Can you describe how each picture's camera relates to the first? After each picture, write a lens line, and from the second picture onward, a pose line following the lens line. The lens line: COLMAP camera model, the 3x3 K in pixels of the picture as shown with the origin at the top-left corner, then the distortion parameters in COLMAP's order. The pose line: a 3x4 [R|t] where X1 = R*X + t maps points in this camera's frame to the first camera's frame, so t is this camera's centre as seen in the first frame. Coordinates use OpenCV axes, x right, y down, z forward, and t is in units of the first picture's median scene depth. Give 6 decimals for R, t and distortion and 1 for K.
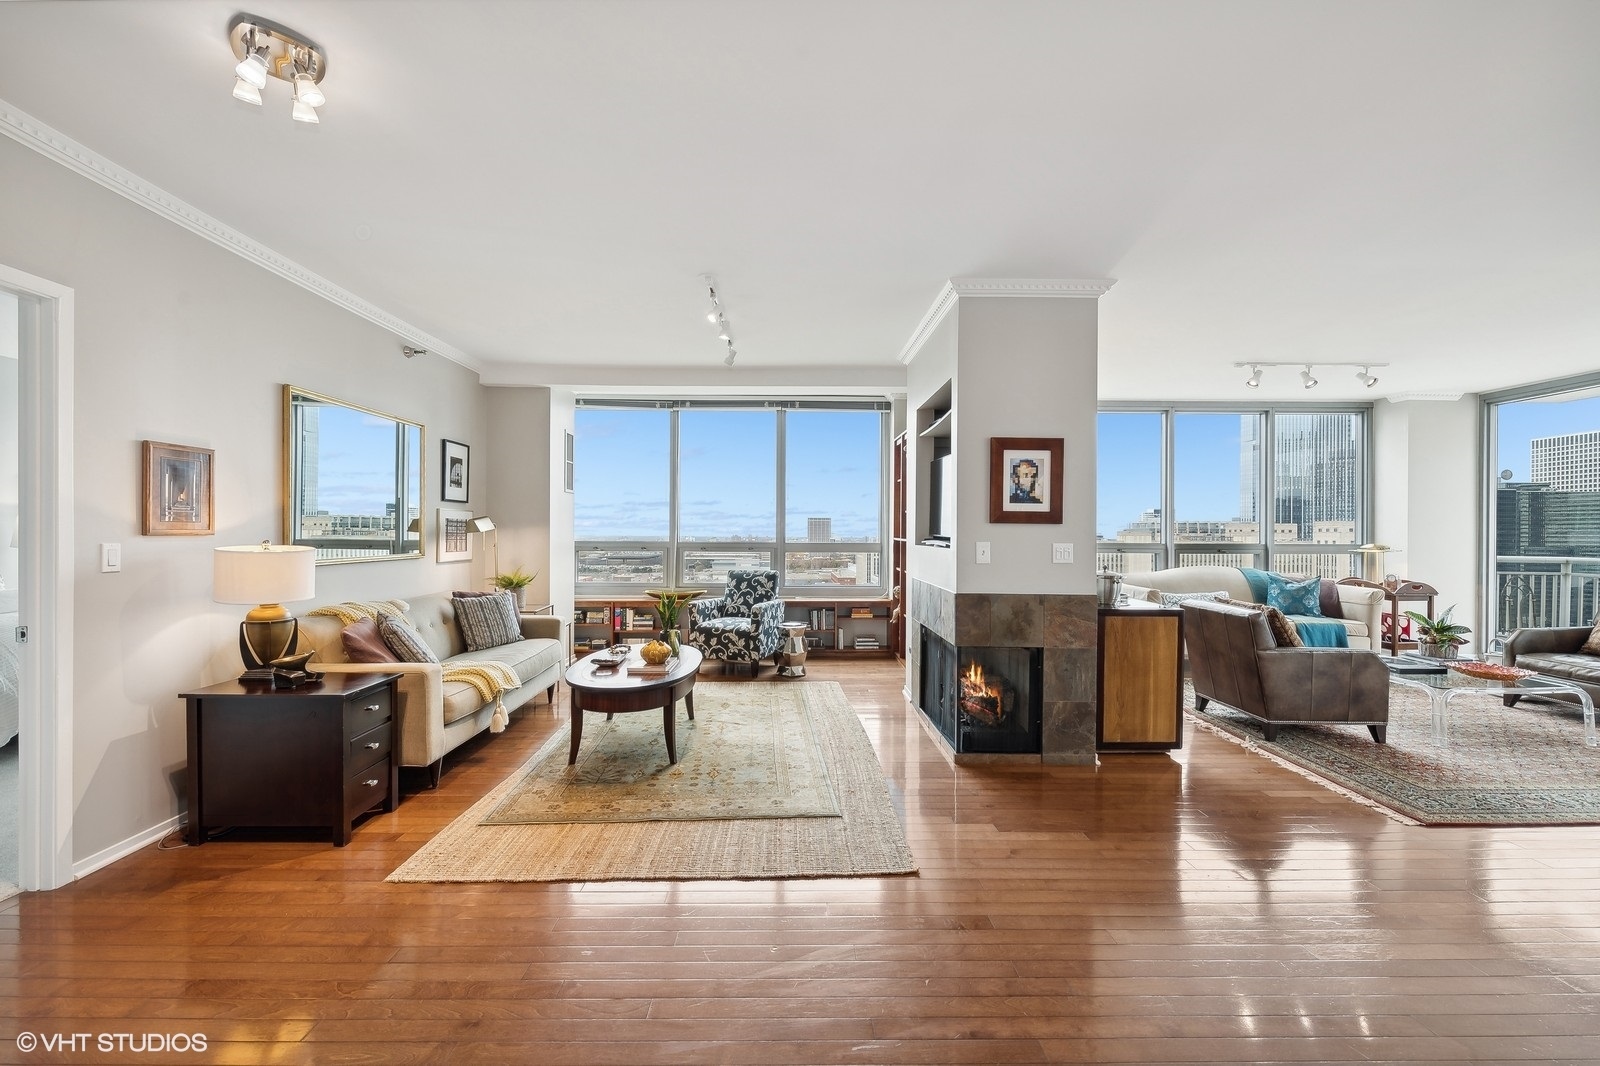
lens RADIAL K [[627.9, 0, 768.6], [0, 627.9, 534.5], [0, 0, 1]] dist [0.000060, -0.002582]
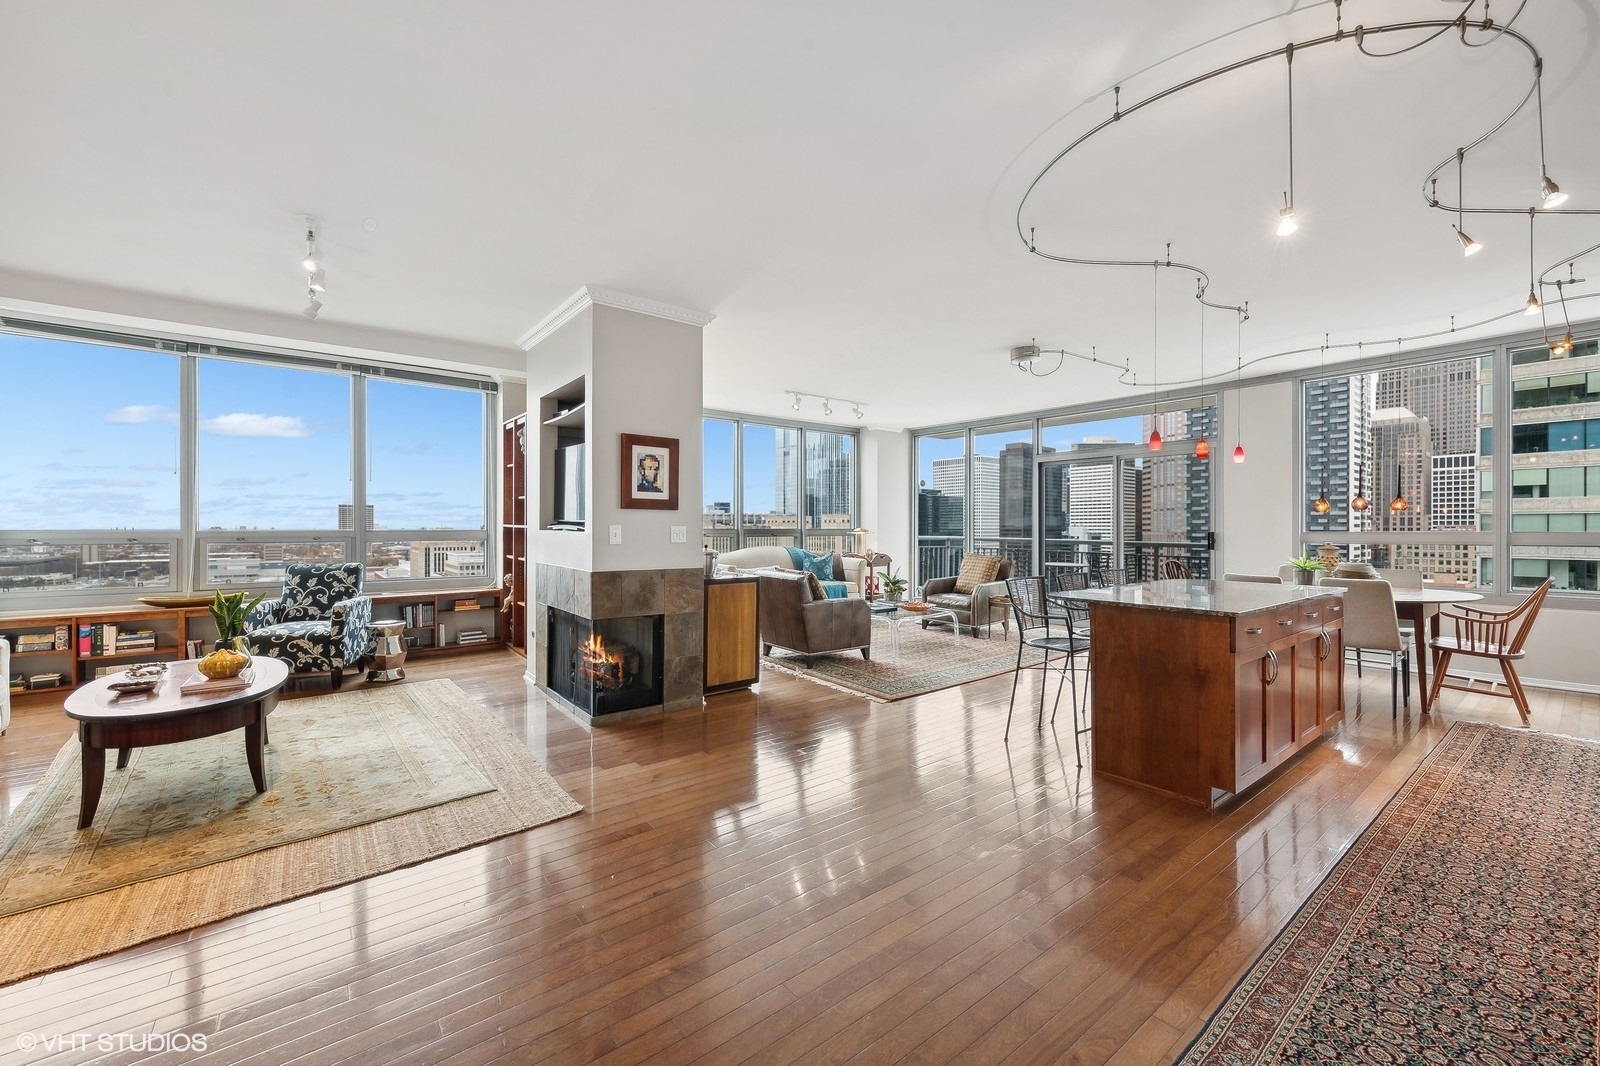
lens RADIAL K [[648.8, 0, 792.9], [0, 648.8, 532.8], [0, 0, 1]] dist [-0.006573, 0.001886]
pose [[0.782727, -0.008762, 0.622304, -0.114492], [0.001452, 0.999924, 0.012253, 0.009946], [-0.622364, -0.008687, 0.782680, -0.094361]]
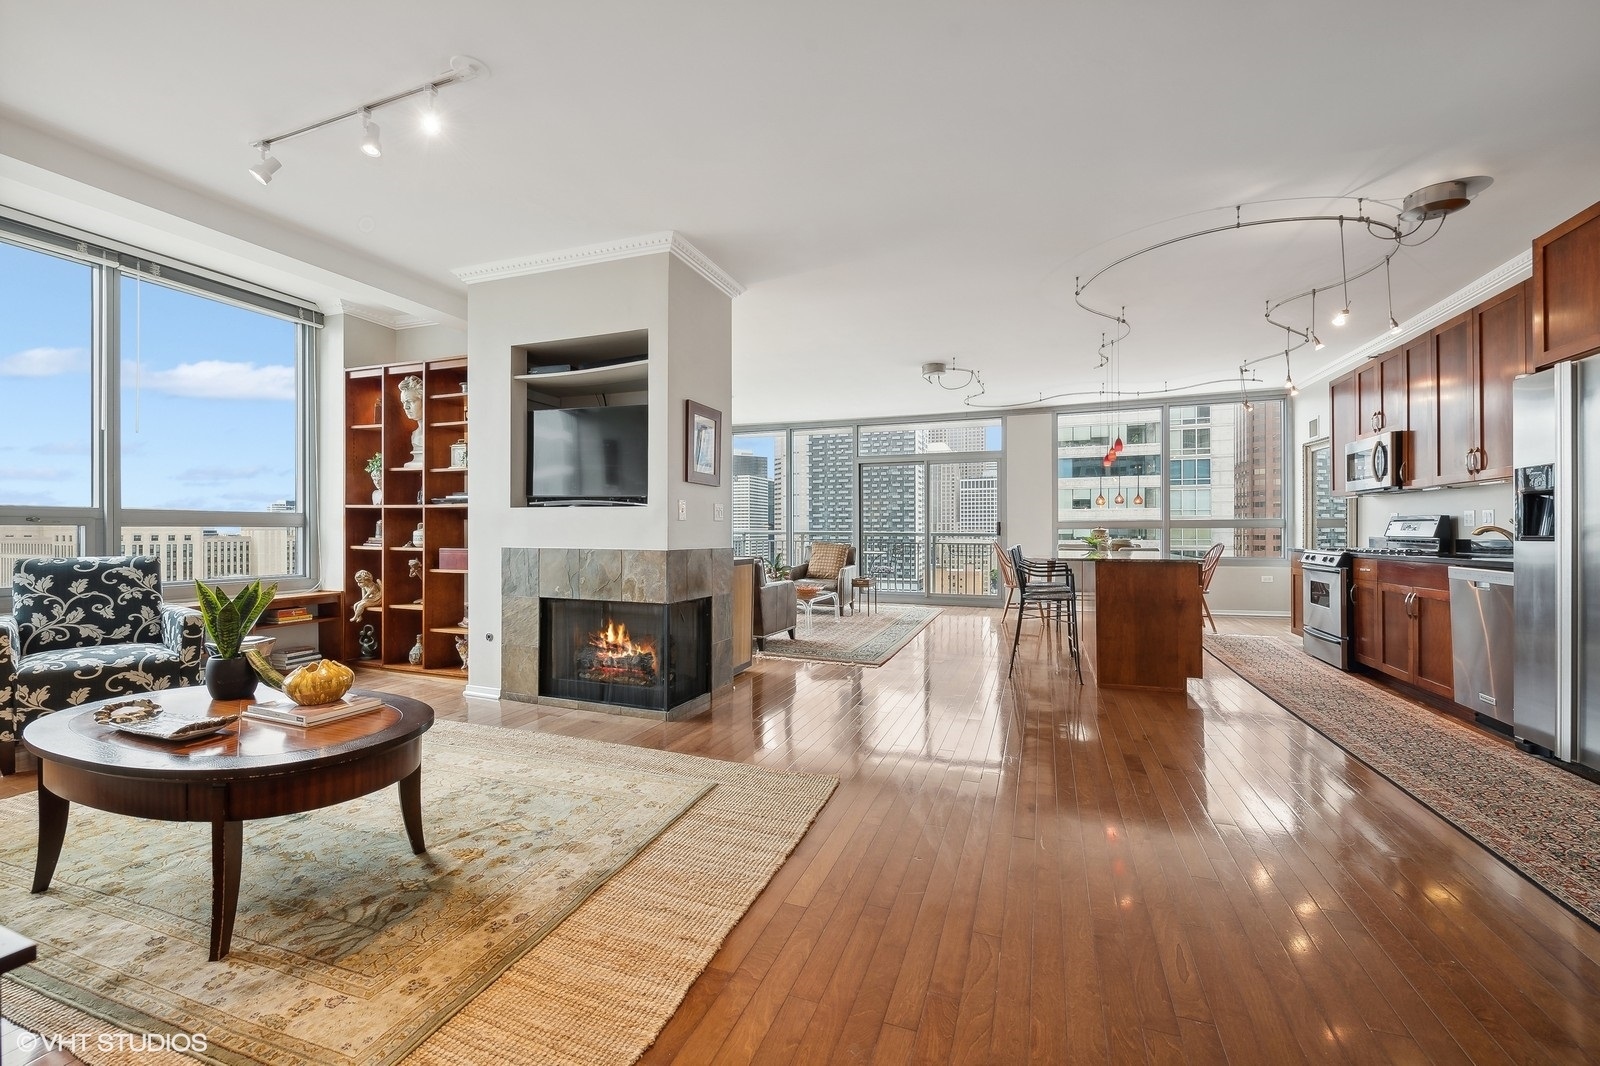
lens RADIAL K [[648.8, 0, 803.7], [0, 648.8, 540.1], [0, 0, 1]] dist [-0.006573, 0.001886]
pose [[0.340068, -0.014735, 0.940285, -0.523554], [0.000374, 0.999879, 0.015534, 0.054344], [-0.940401, -0.004931, 0.340033, 0.397282]]
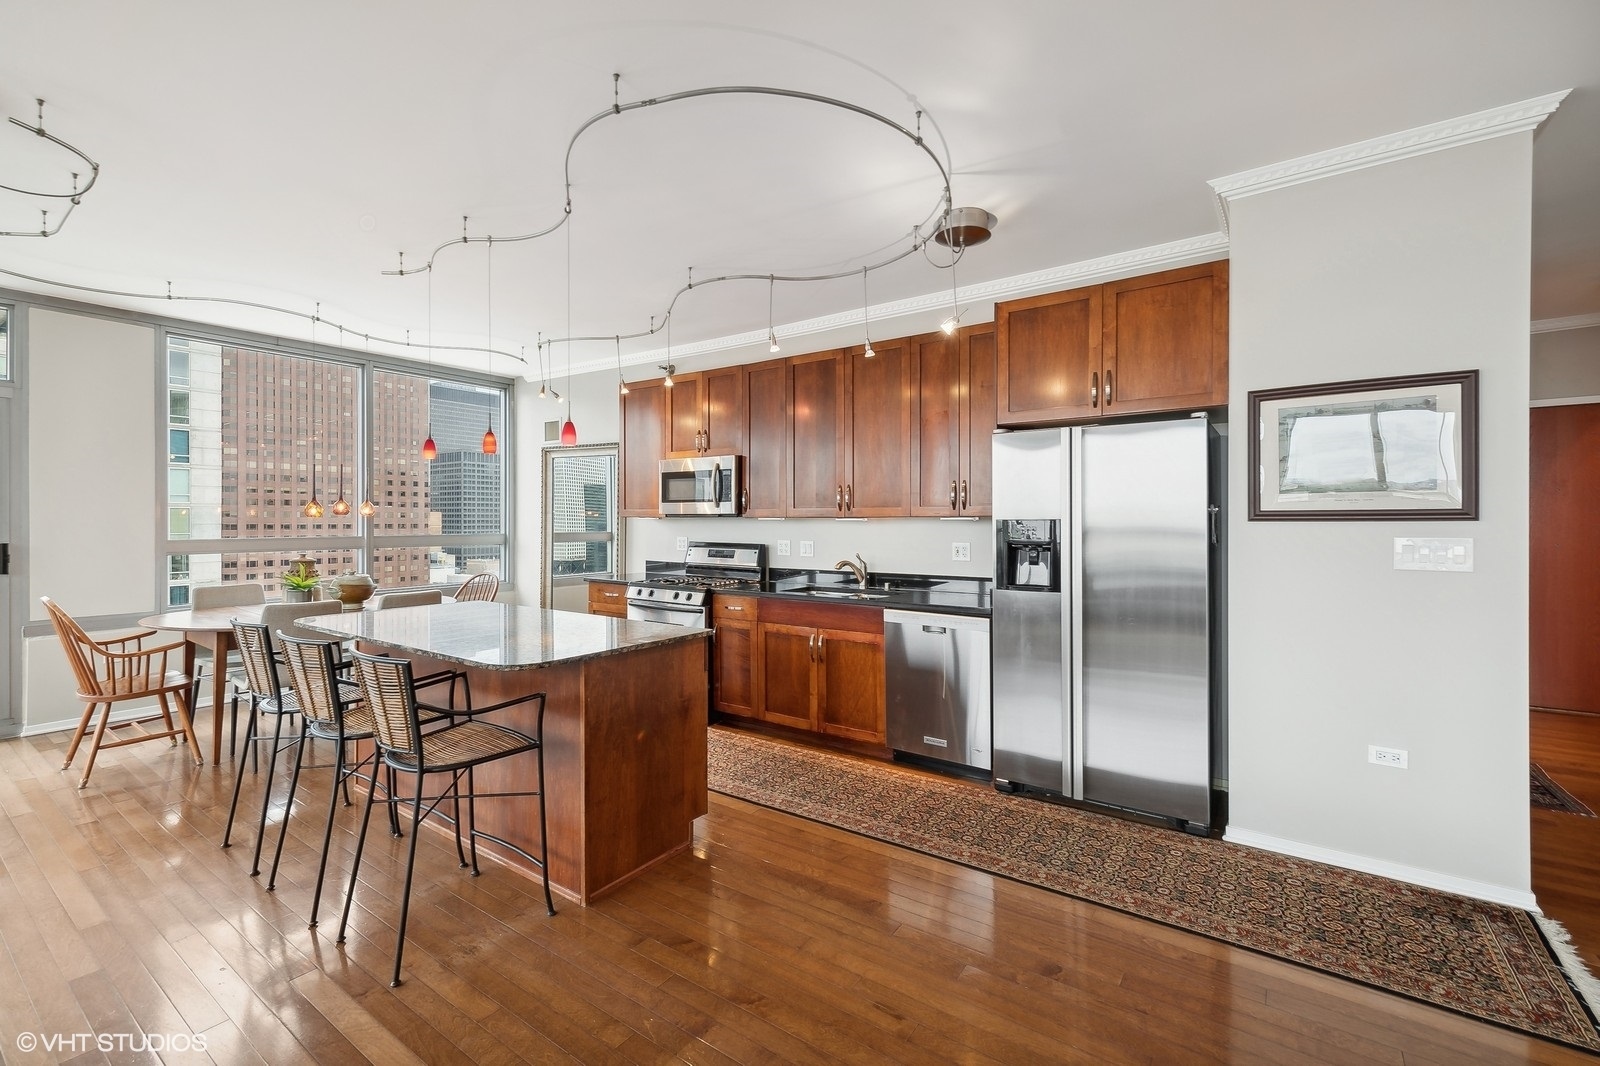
lens RADIAL K [[665.2, 0, 814.5], [0, 665.2, 522.5], [0, 0, 1]] dist [0.012745, -0.002311]
pose [[-0.834438, -0.008228, 0.551040, 0.197813], [-0.008855, 0.999960, 0.001523, -0.011376], [-0.551031, -0.003609, -0.834477, 0.667147]]
